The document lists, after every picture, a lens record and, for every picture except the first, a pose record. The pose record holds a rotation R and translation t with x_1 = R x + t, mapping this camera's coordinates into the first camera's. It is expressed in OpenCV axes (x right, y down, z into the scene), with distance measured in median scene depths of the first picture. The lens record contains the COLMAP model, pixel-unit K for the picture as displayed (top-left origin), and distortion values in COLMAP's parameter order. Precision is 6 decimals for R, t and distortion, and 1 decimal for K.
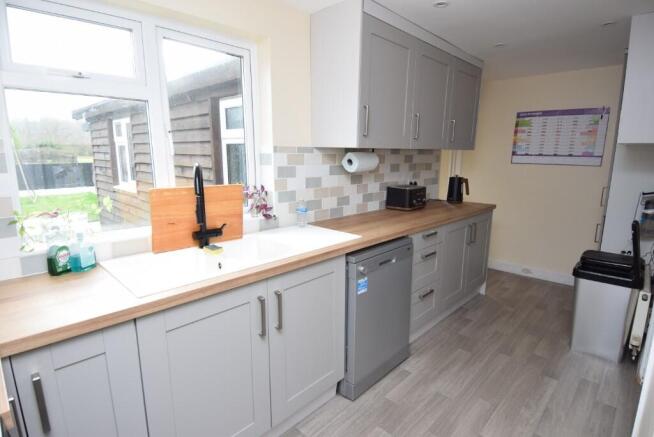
lens RADIAL K [[346.0, 0, 328.4], [0, 346.0, 221.7], [0, 0, 1]] dist [0.017092, -0.003431]
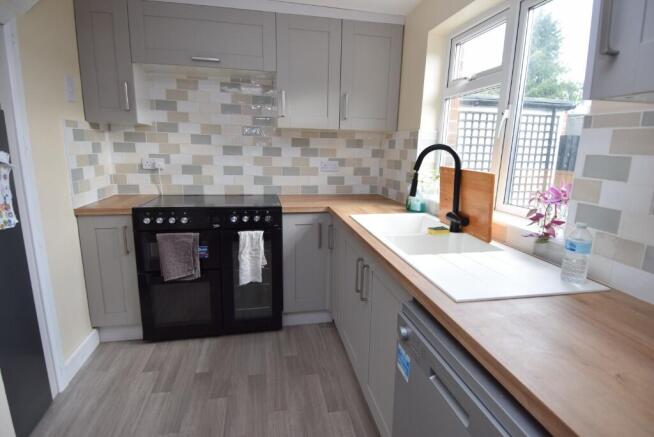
lens RADIAL K [[346.0, 0, 328.4], [0, 346.0, 216.6], [0, 0, 1]] dist [0.017092, -0.003431]
pose [[-0.572488, 0.151061, -0.805877, 0.518892], [-0.180152, 0.935687, 0.303372, -0.161436], [0.799877, 0.318857, -0.508456, 0.983381]]
